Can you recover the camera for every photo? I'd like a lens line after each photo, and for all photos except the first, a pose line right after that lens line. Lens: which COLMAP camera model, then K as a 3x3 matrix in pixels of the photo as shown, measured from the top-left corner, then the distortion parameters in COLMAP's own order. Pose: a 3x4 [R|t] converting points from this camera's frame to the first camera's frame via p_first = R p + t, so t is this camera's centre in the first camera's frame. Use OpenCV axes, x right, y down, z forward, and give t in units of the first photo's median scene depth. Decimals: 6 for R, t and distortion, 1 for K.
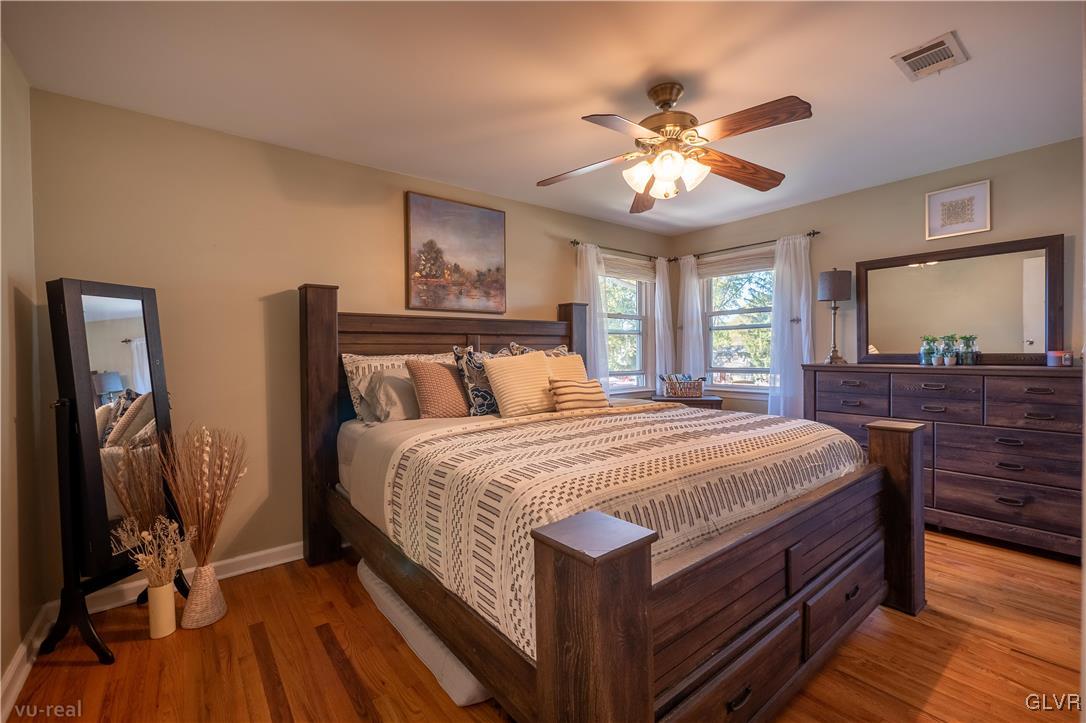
lens RADIAL K [[459.1, 0, 539.0], [0, 459.1, 358.9], [0, 0, 1]] dist [-0.004684, -0.000194]
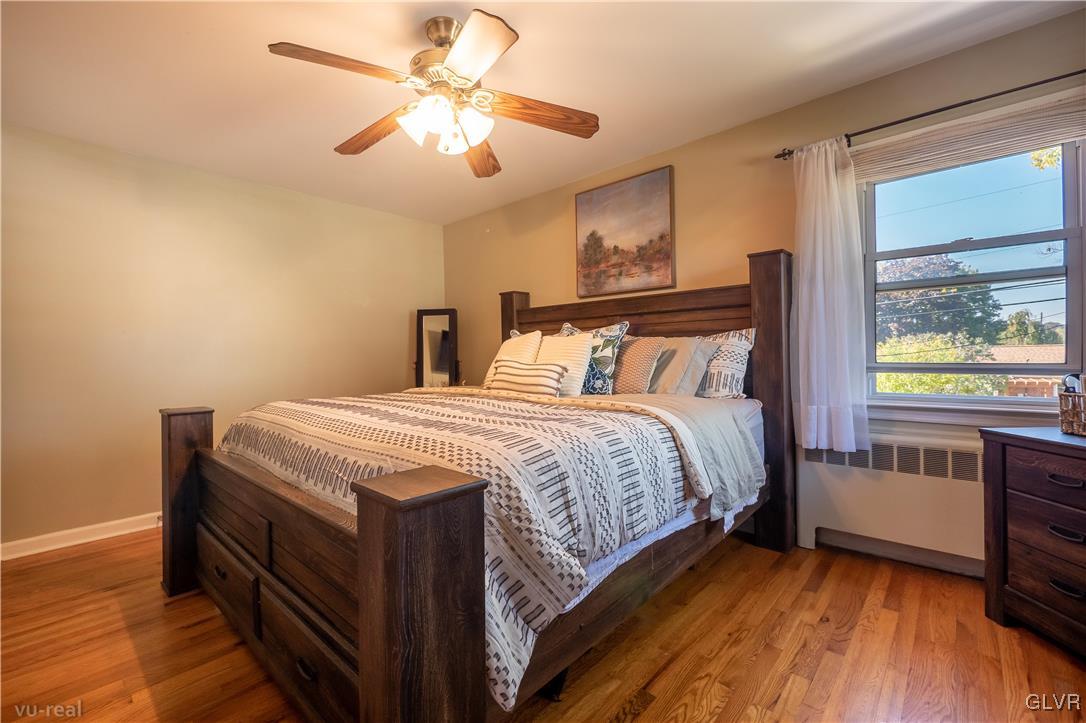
lens RADIAL K [[463.7, 0, 543.0], [0, 463.7, 361.5], [0, 0, 1]] dist [-0.005456, 0.000080]
pose [[0.177074, 0.015703, -0.984072, 0.762071], [-0.001045, 0.999875, 0.015767, 0.025666], [0.984197, -0.001763, 0.177068, 0.658047]]
